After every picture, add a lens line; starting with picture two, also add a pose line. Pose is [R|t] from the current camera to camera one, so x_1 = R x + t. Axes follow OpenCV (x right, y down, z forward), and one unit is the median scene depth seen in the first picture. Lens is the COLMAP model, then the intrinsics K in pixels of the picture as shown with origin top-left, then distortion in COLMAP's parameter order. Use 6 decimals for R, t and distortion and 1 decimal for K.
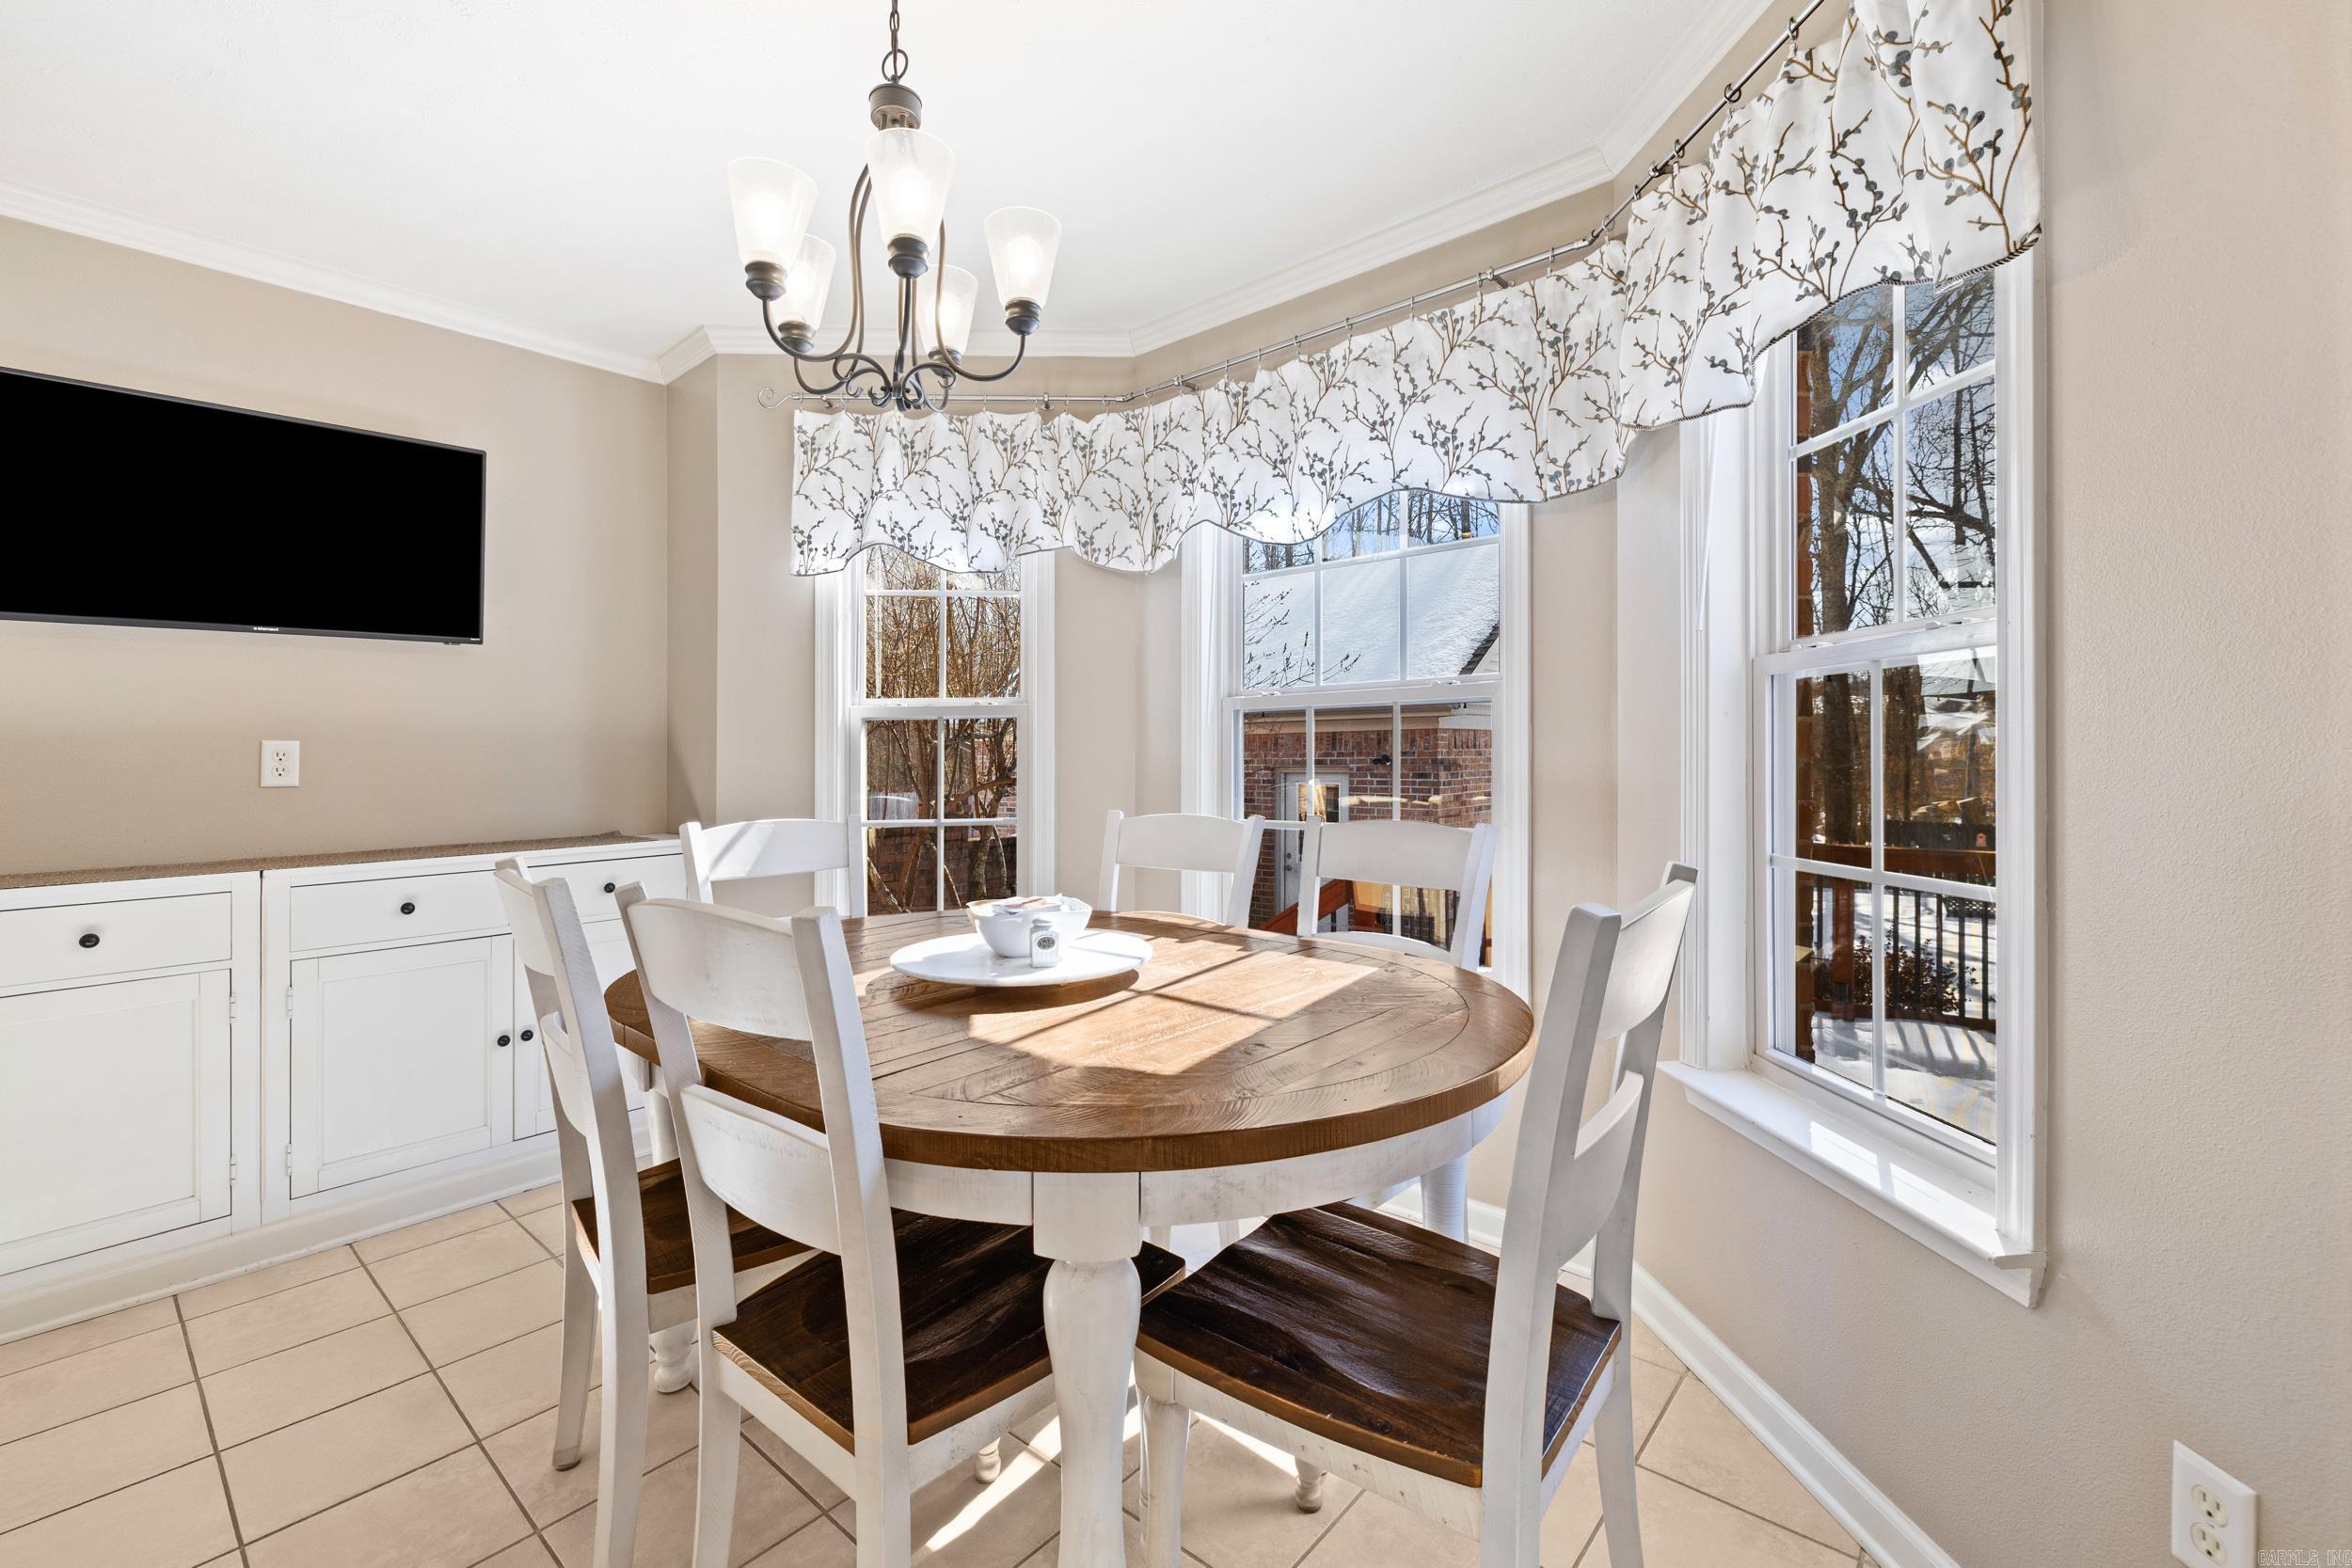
lens RADIAL K [[982.4, 0, 1189.4], [0, 982.4, 749.0], [0, 0, 1]] dist [-0.003165, 0.000054]
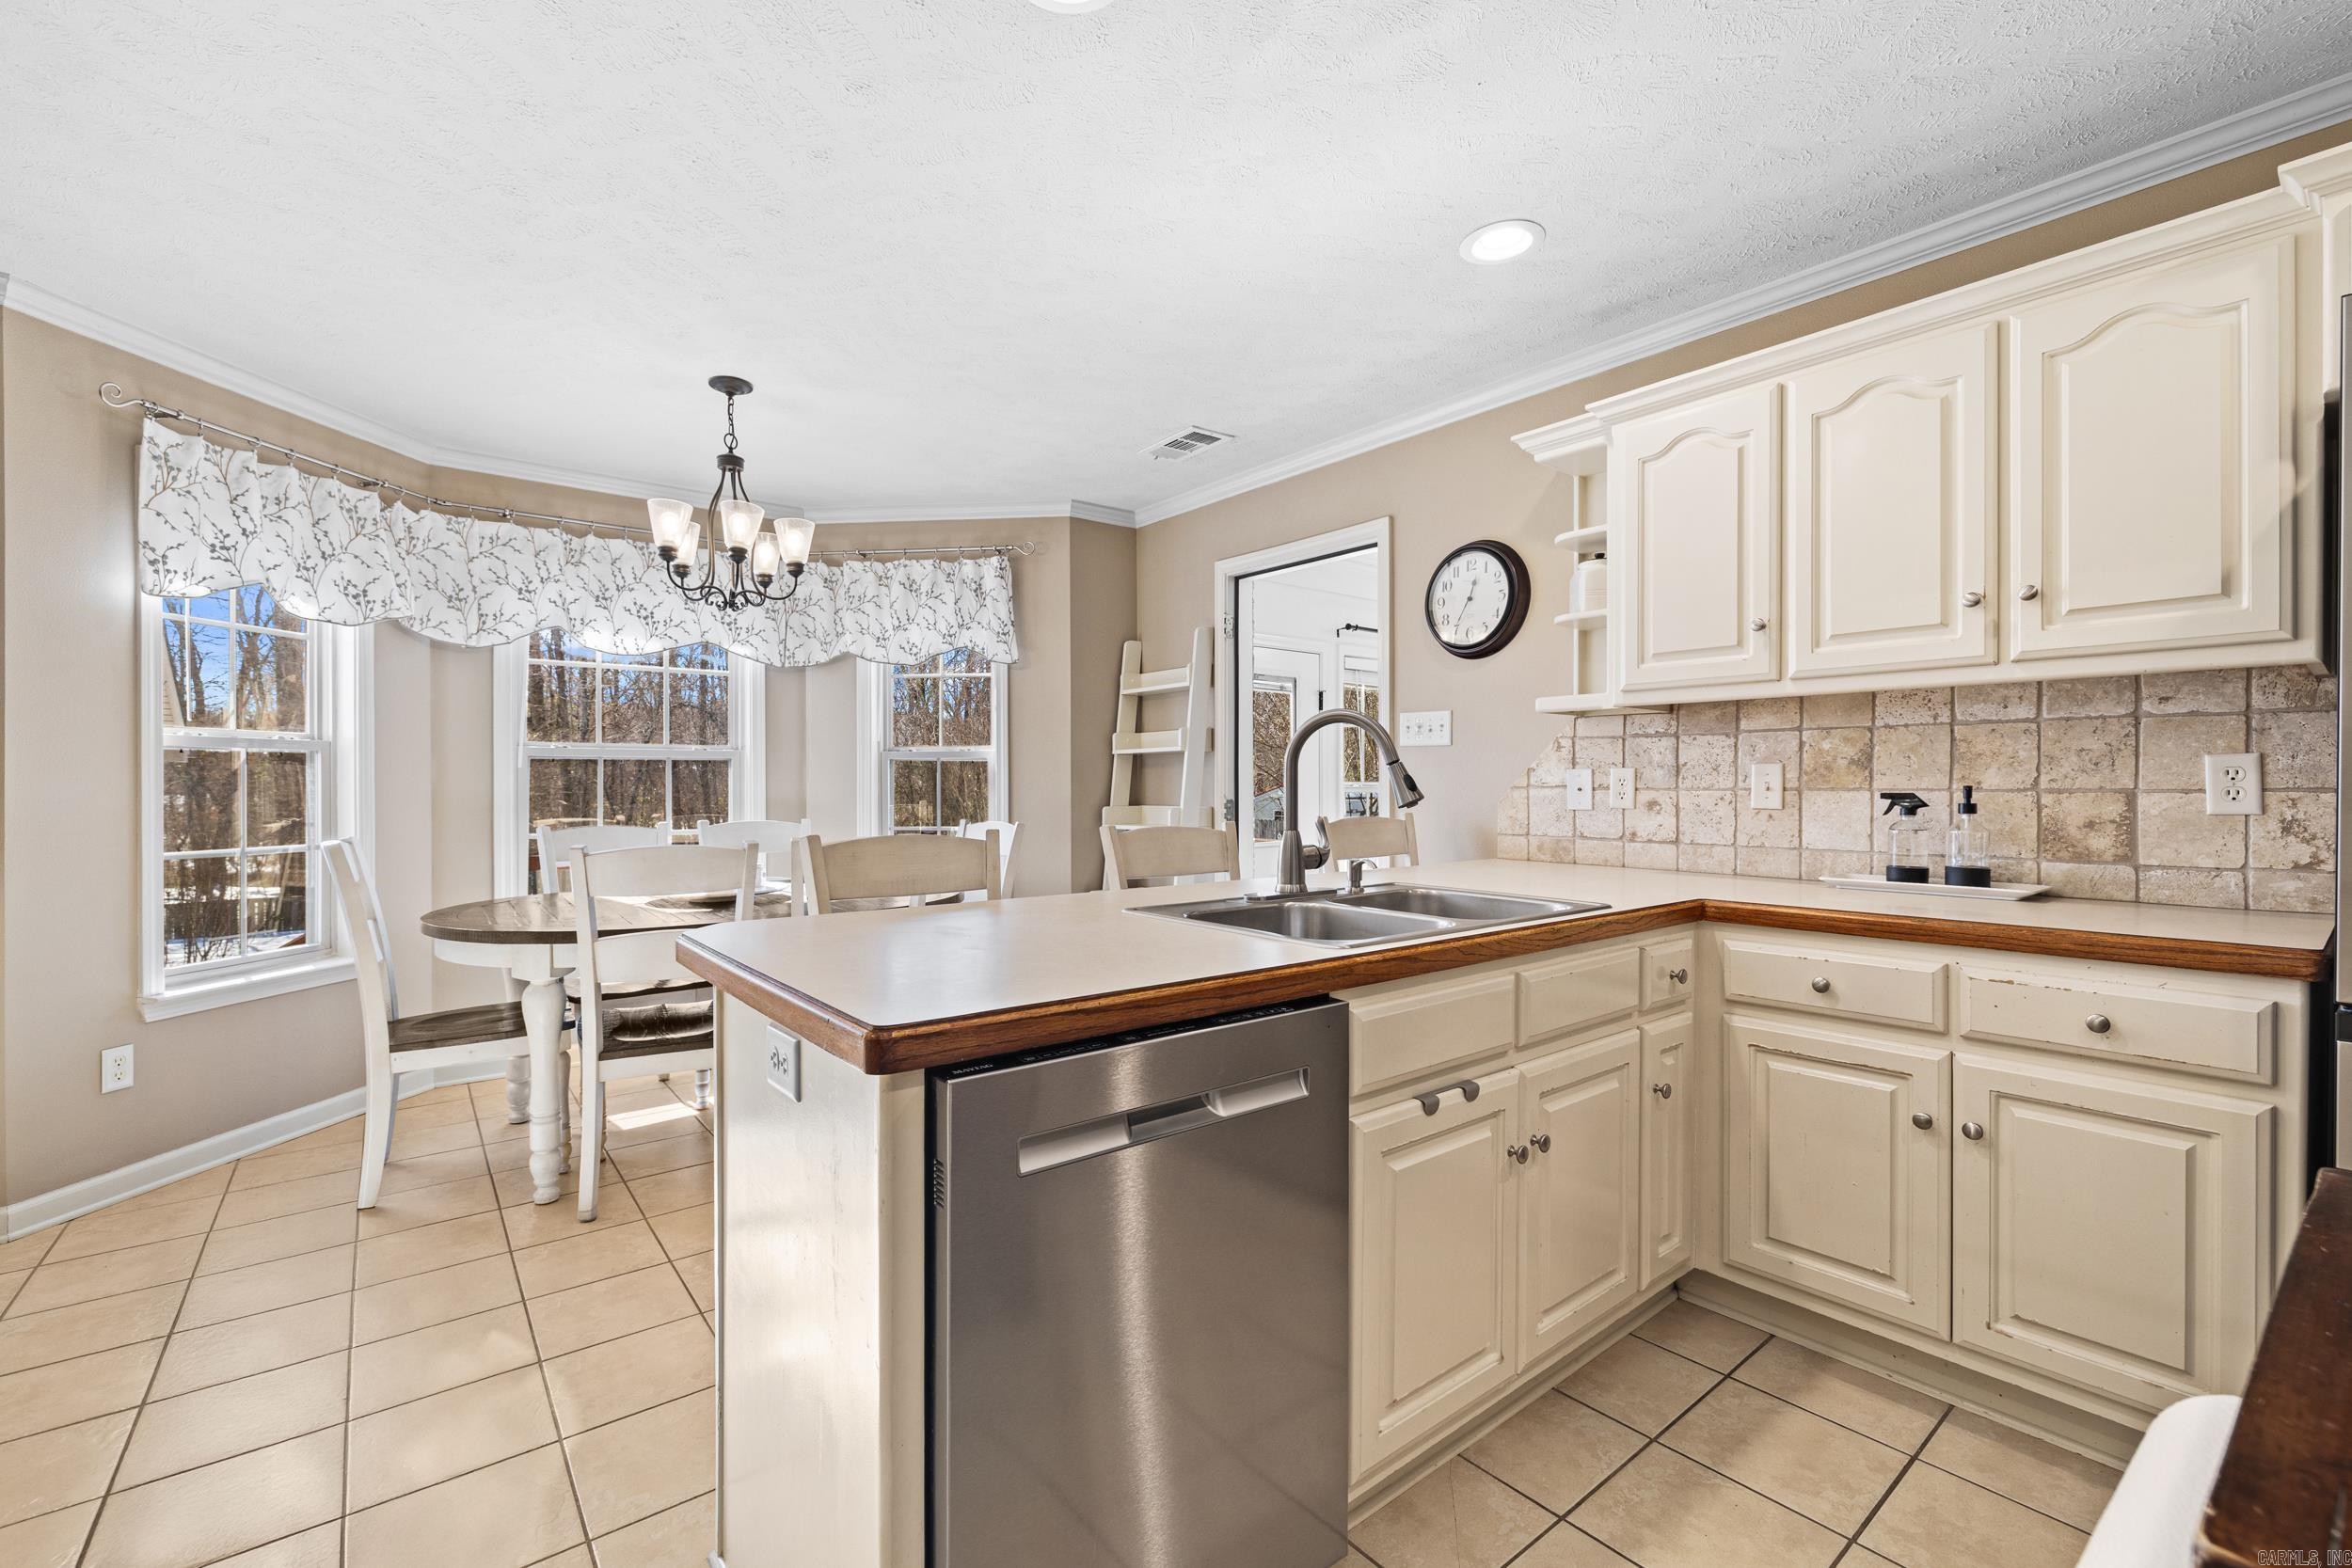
lens RADIAL K [[982.4, 0, 1151.2], [0, 982.4, 785.9], [0, 0, 1]] dist [-0.003165, 0.000054]
pose [[0.204663, 0.011003, 0.978771, -1.202204], [-0.008785, 0.999917, -0.009404, 0.009343], [-0.978793, -0.006674, 0.204743, -0.156359]]
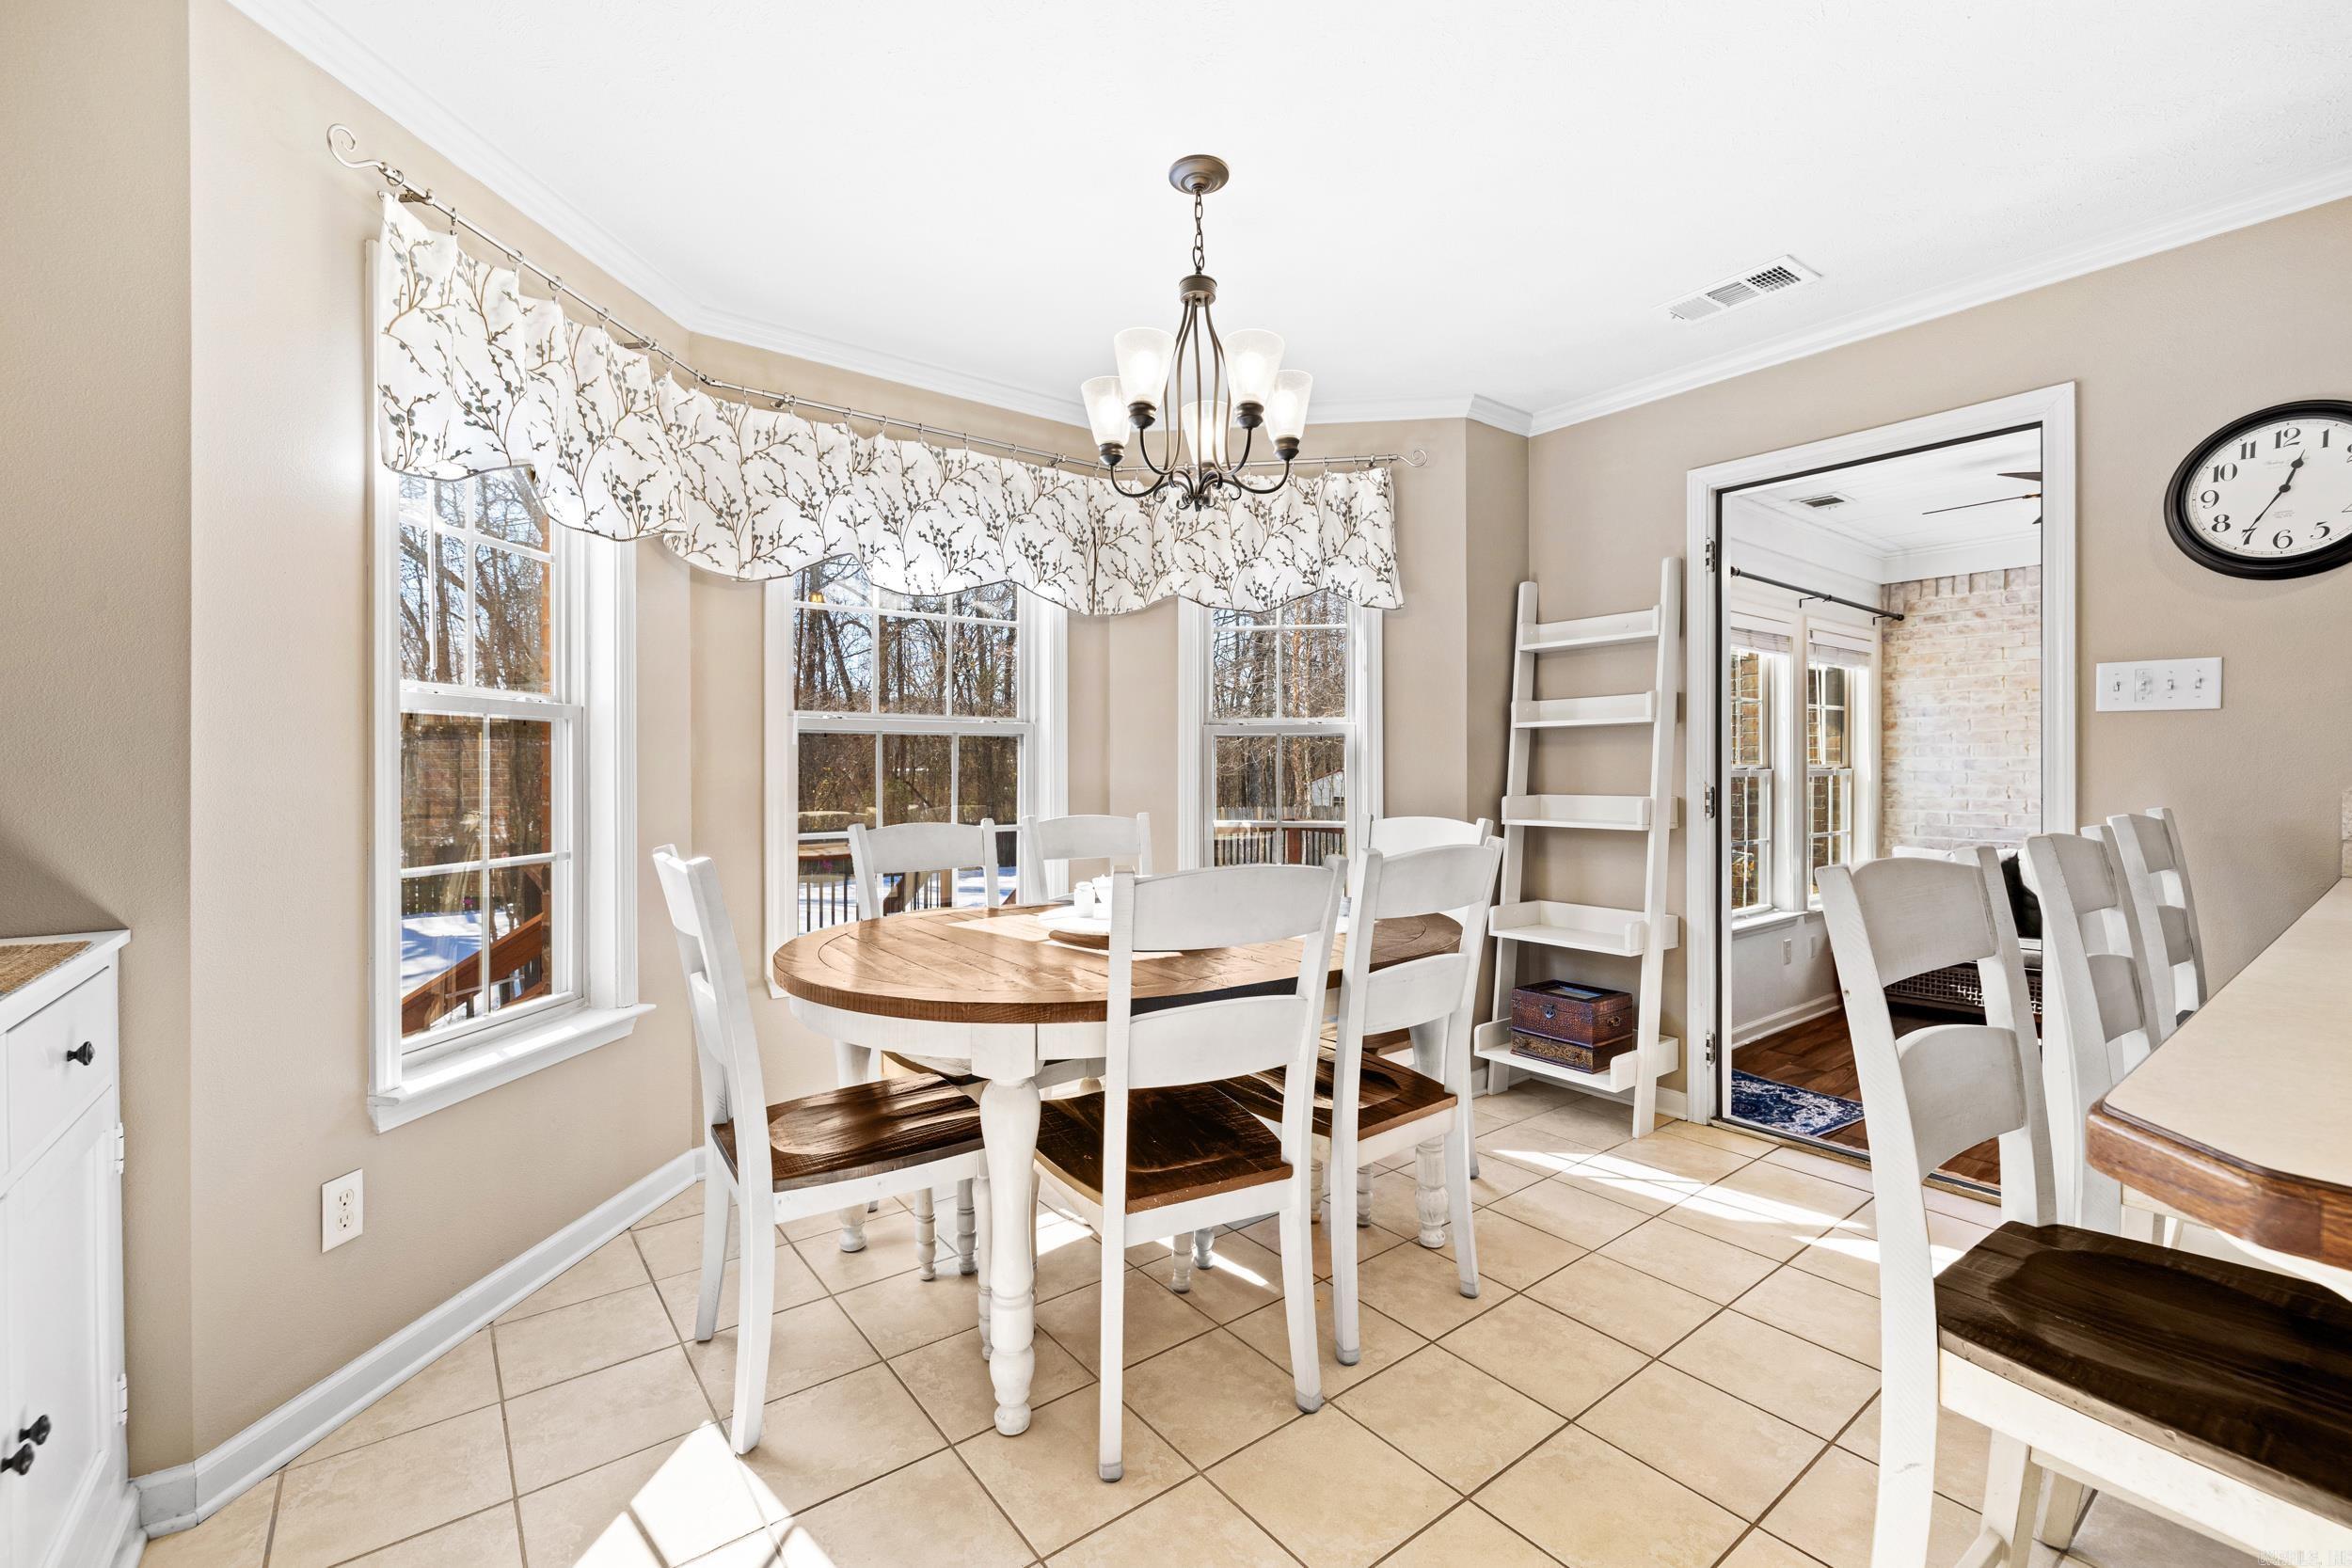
lens RADIAL K [[982.4, 0, 1138.4], [0, 982.4, 769.5], [0, 0, 1]] dist [-0.003165, 0.000054]
pose [[0.227111, 0.011112, 0.973806, -0.941212], [-0.008457, 0.999920, -0.009438, 0.011289], [-0.973832, -0.006092, 0.227187, 0.438636]]
